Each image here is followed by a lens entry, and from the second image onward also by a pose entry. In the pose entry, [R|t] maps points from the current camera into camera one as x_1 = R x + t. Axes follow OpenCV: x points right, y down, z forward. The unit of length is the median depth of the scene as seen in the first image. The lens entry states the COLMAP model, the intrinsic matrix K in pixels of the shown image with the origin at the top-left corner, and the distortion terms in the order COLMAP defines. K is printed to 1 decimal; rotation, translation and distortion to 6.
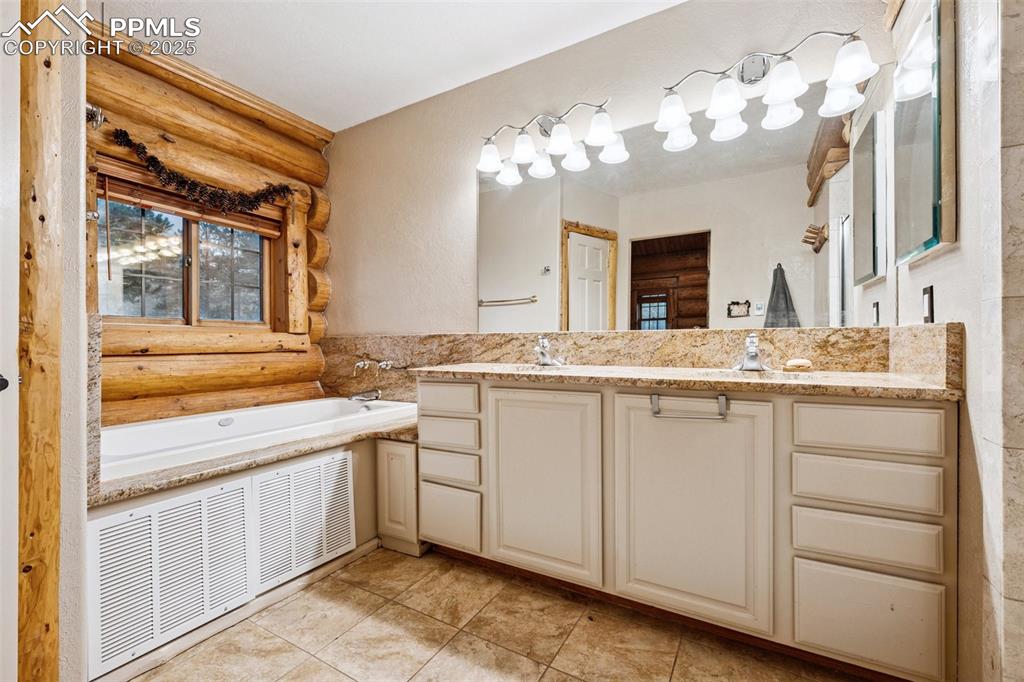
lens RADIAL K [[424.1, 0, 511.8], [0, 424.1, 342.7], [0, 0, 1]] dist [-0.001436, 0.000241]
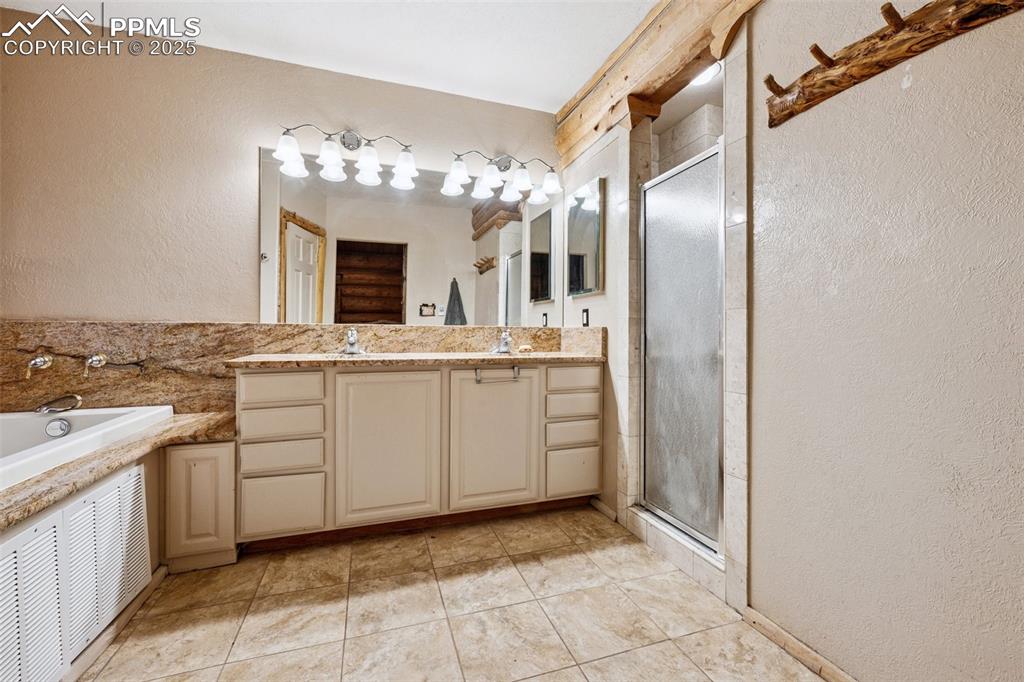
lens RADIAL K [[424.1, 0, 505.7], [0, 424.1, 336.7], [0, 0, 1]] dist [-0.001436, 0.000241]
pose [[0.665912, 0.007566, 0.745992, -0.569326], [-0.007871, 0.999964, -0.003116, 0.009041], [-0.745989, -0.003797, 0.665947, -0.064092]]
